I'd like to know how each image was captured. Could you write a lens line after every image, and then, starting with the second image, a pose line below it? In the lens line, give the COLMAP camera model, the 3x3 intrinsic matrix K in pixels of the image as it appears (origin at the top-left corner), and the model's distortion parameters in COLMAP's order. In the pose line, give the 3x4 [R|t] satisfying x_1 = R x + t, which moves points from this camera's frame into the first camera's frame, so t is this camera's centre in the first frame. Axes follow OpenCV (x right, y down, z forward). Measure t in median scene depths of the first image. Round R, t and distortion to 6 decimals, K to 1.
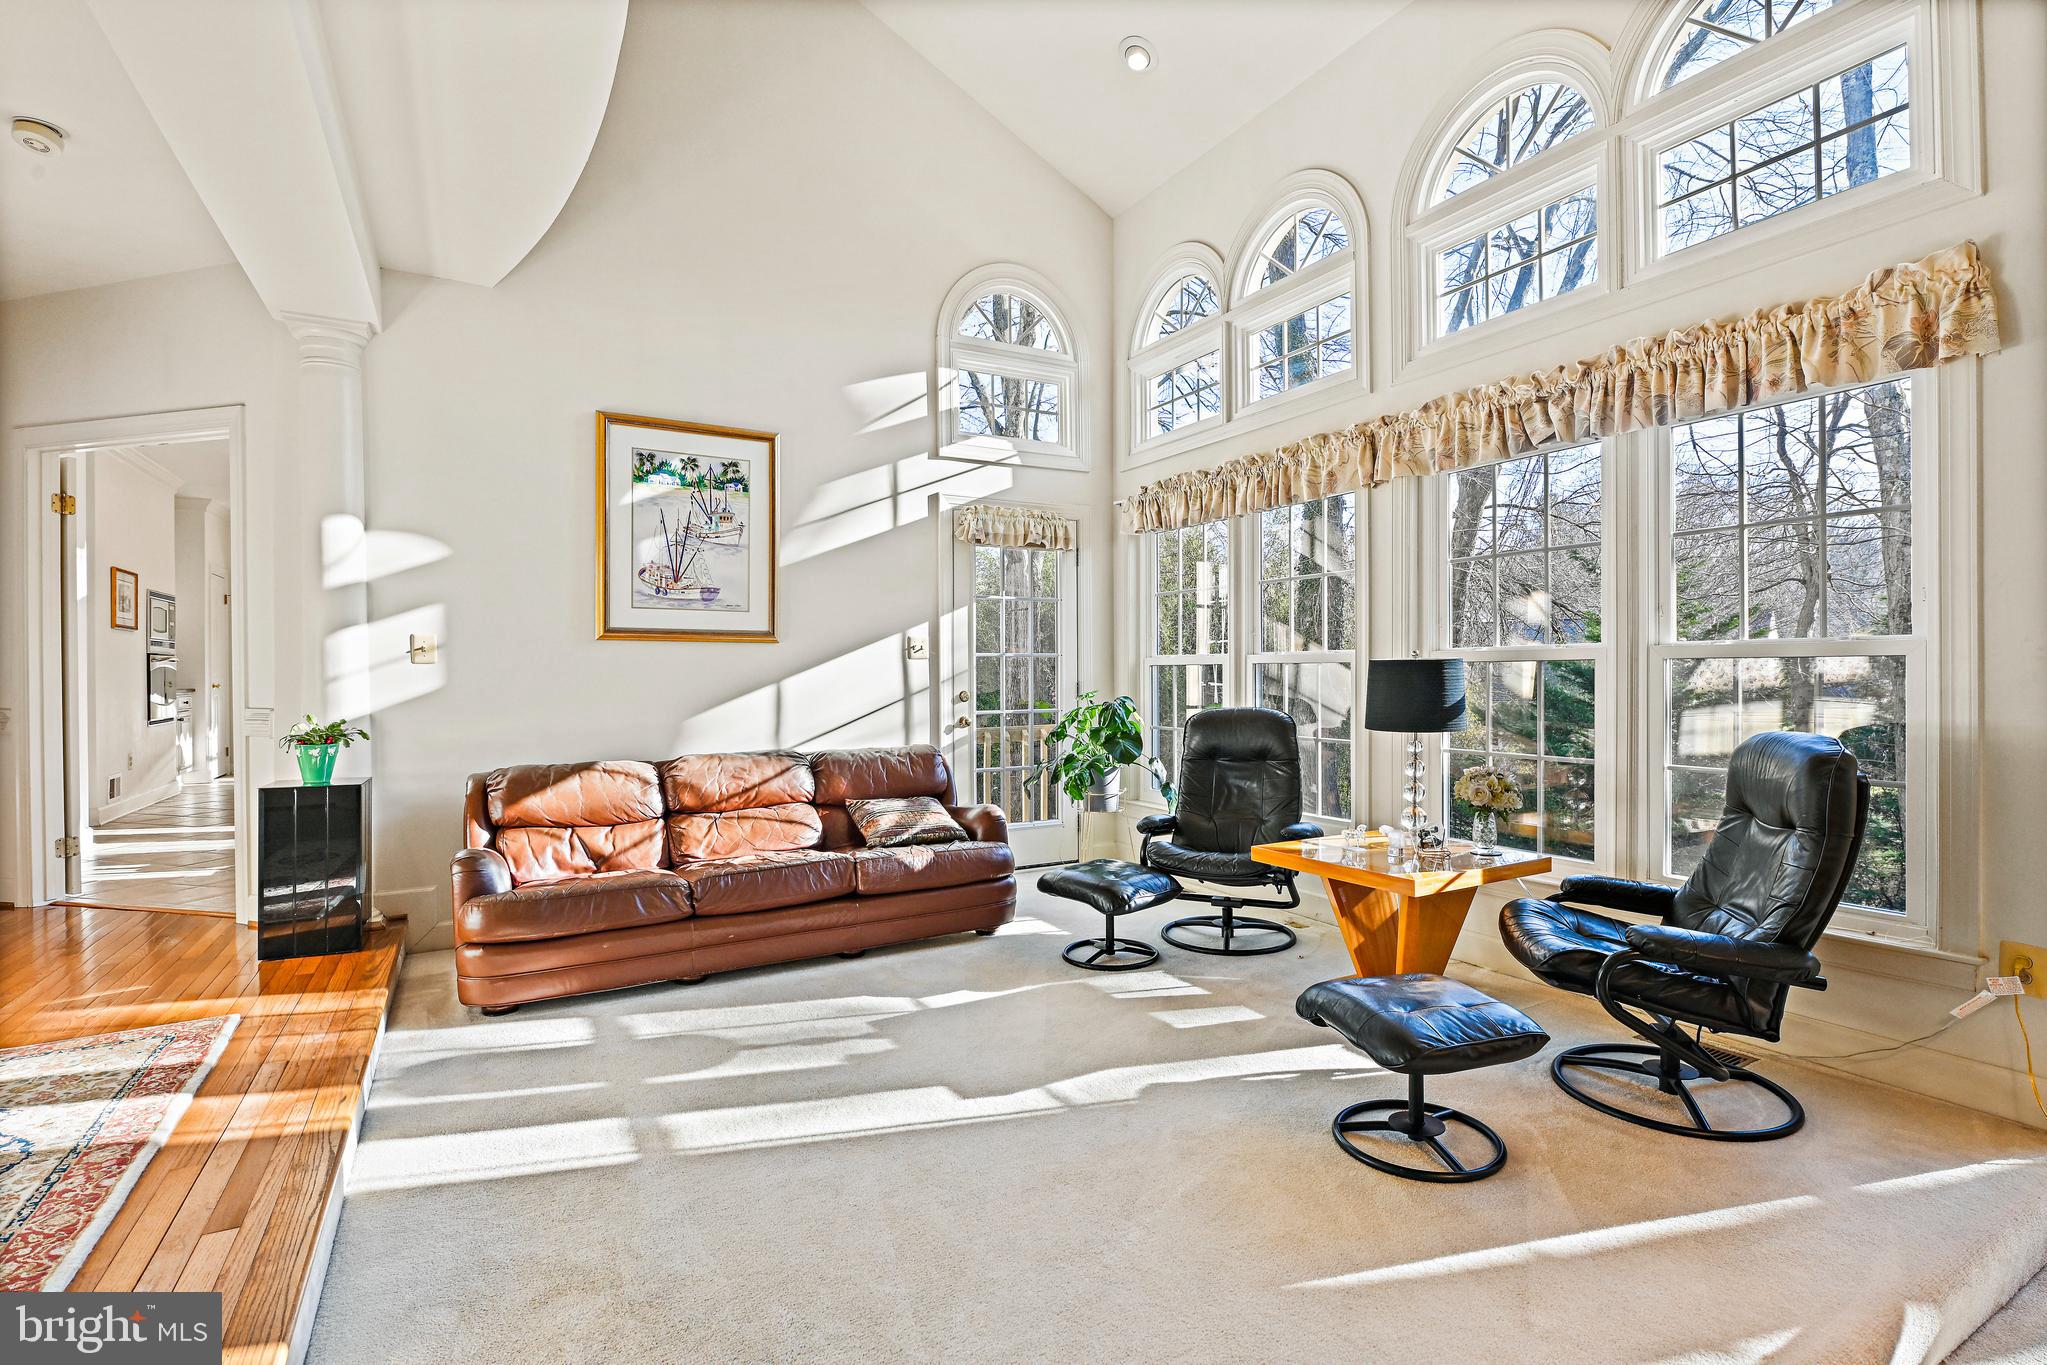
lens RADIAL K [[951.1, 0, 1023.5], [0, 951.1, 682.5], [0, 0, 1]] dist [-0.004400, 0.000034]
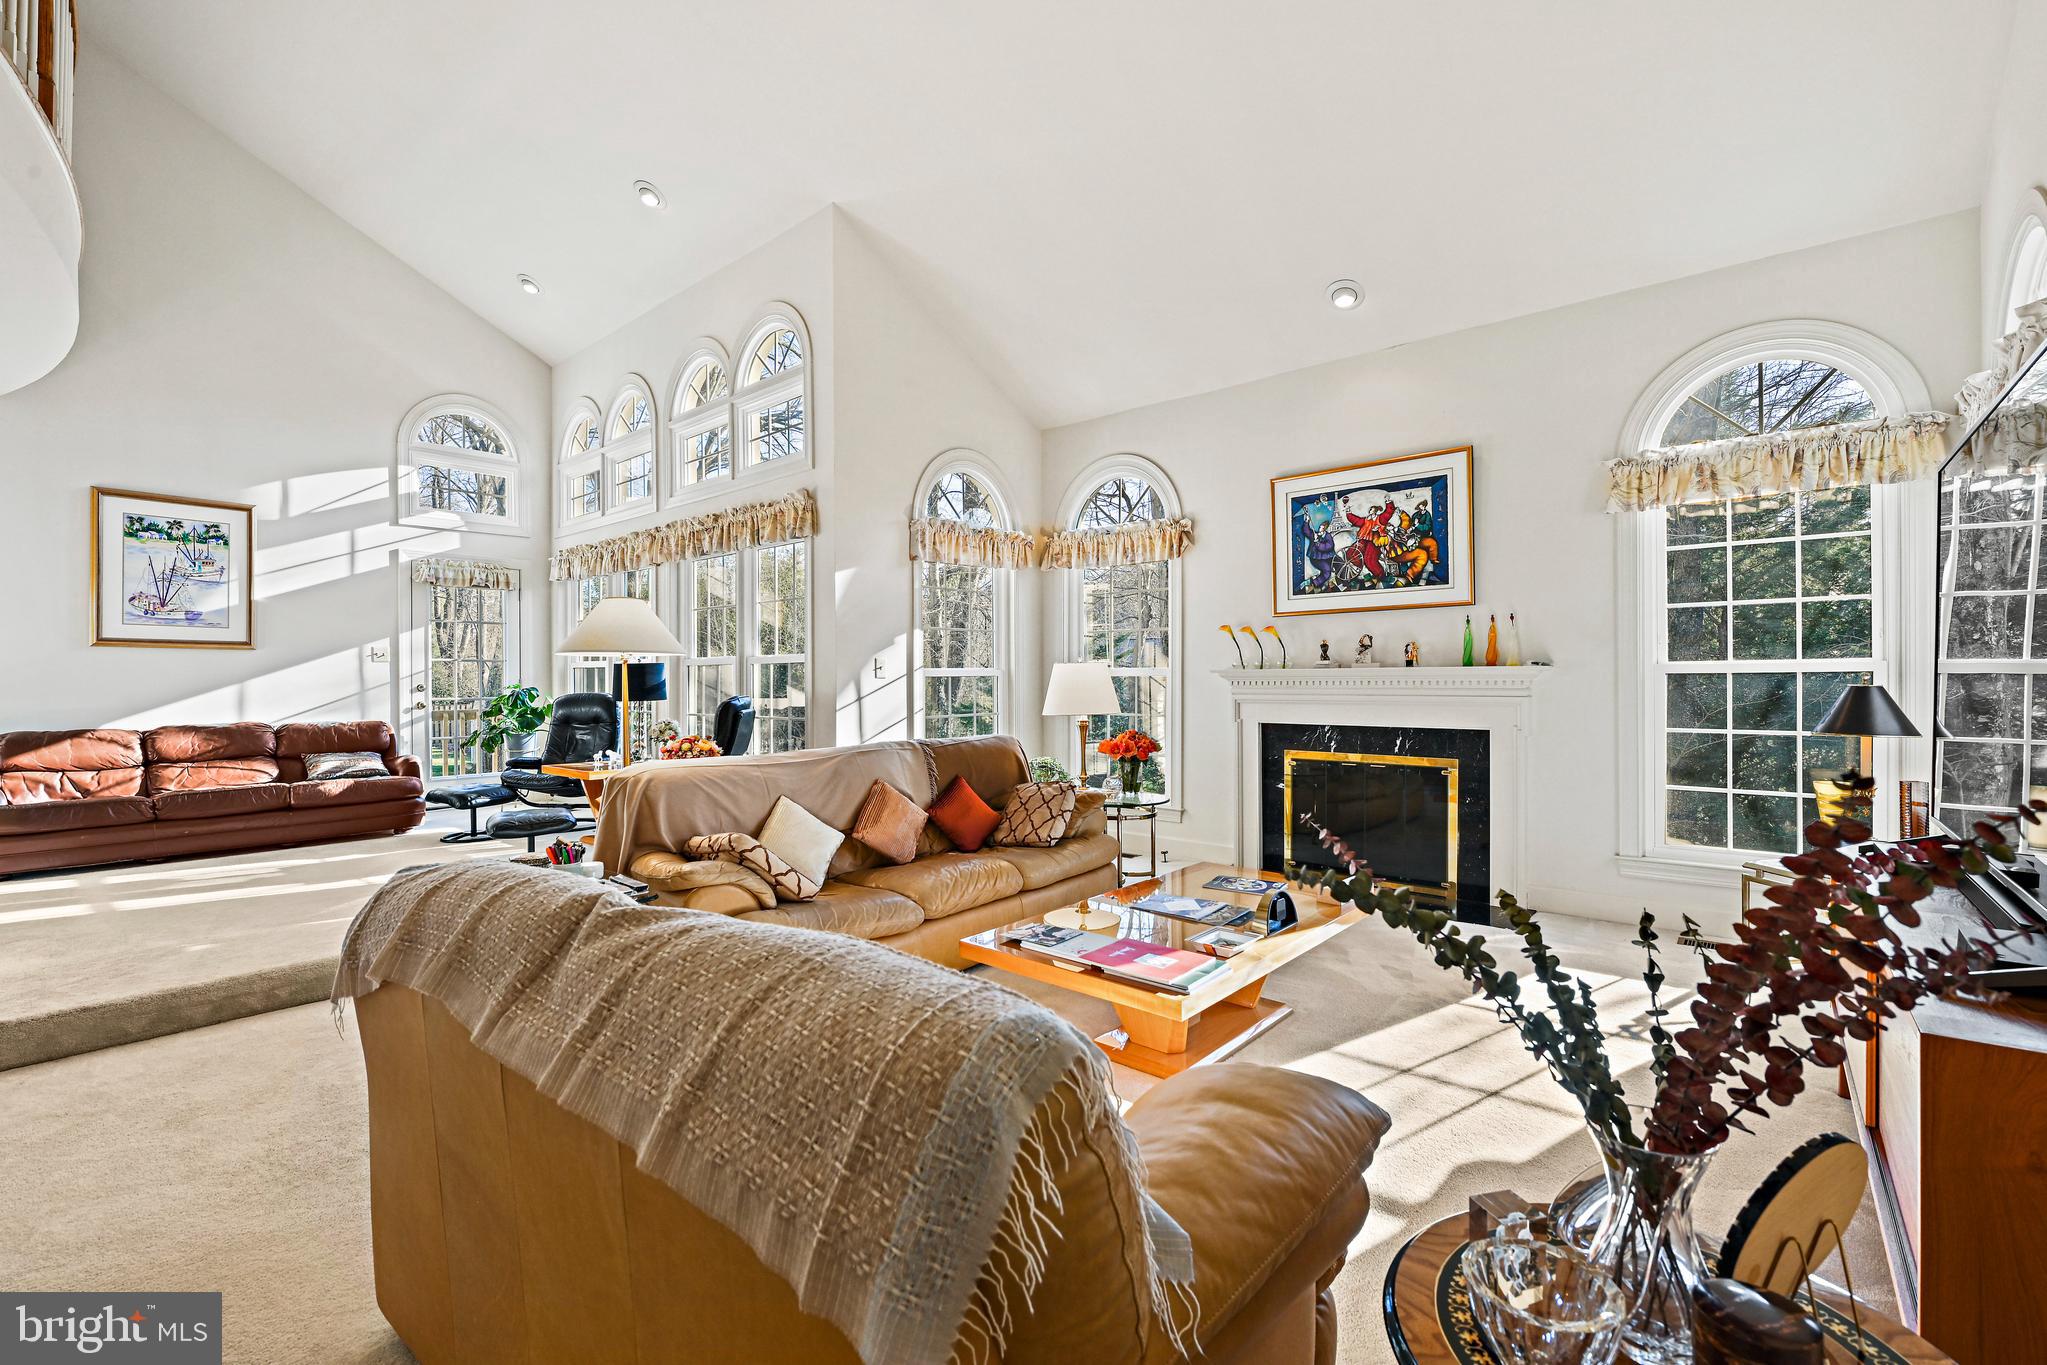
lens RADIAL K [[873.4, 0, 1023.5], [0, 873.4, 682.5], [0, 0, 1]] dist [-0.010203, -0.000091]
pose [[0.938023, 0.000250, 0.346574, 0.398568], [0.003637, 0.999938, -0.010564, 0.027399], [-0.346555, 0.011170, 0.937963, -0.669468]]
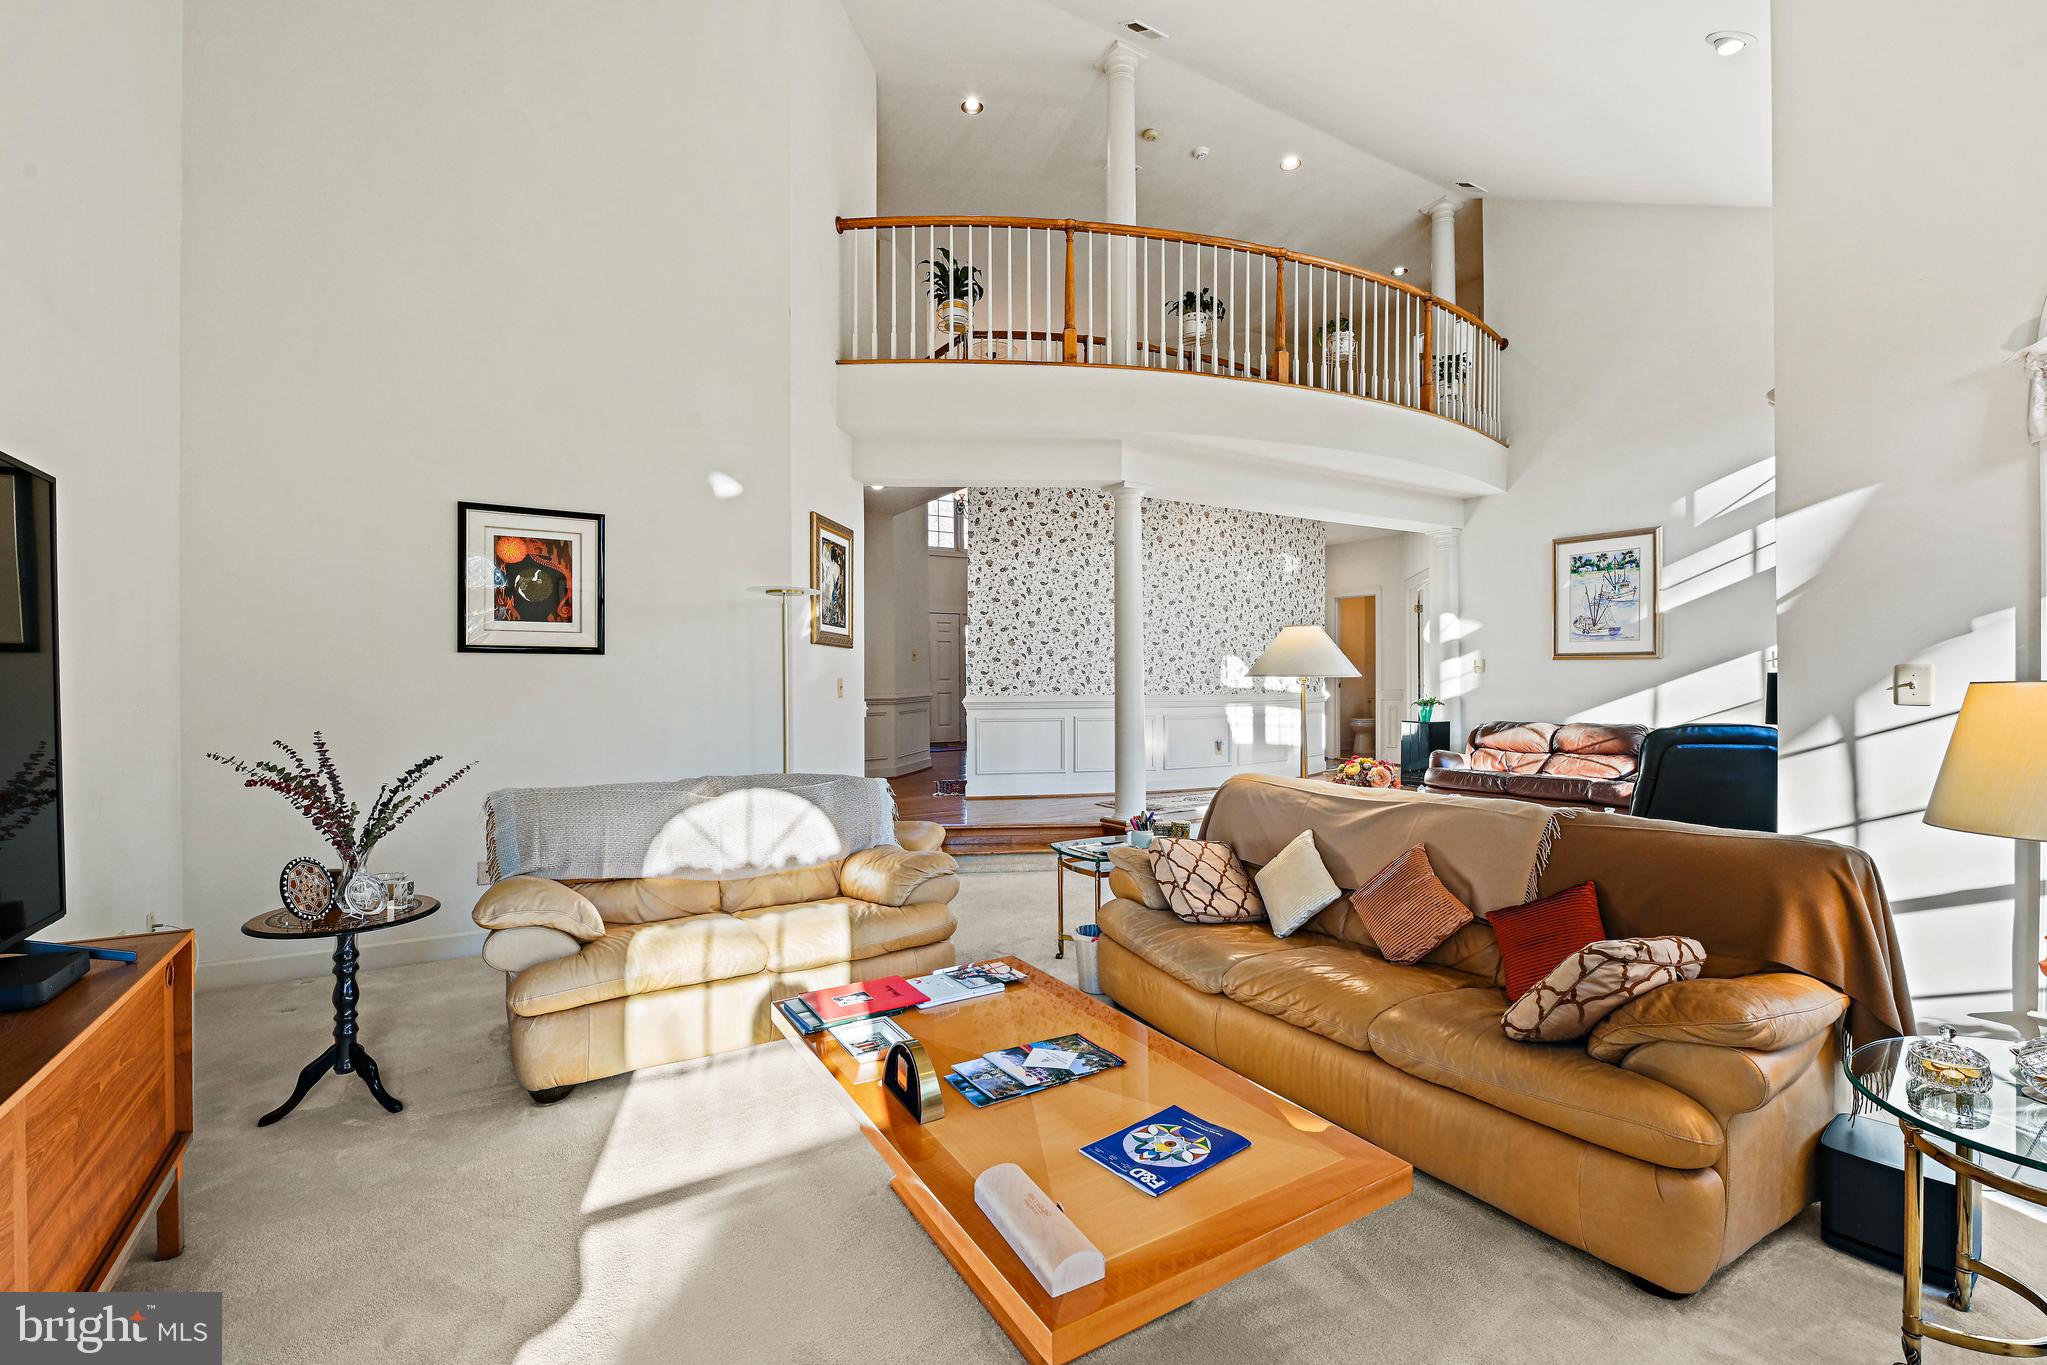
lens RADIAL K [[873.4, 0, 1023.5], [0, 873.4, 682.5], [0, 0, 1]] dist [-0.010203, -0.000091]
pose [[0.026594, 0.005054, -0.999634, 1.200581], [-0.004845, 0.999976, 0.004927, -0.004011], [0.999635, 0.004712, 0.026618, -0.099727]]
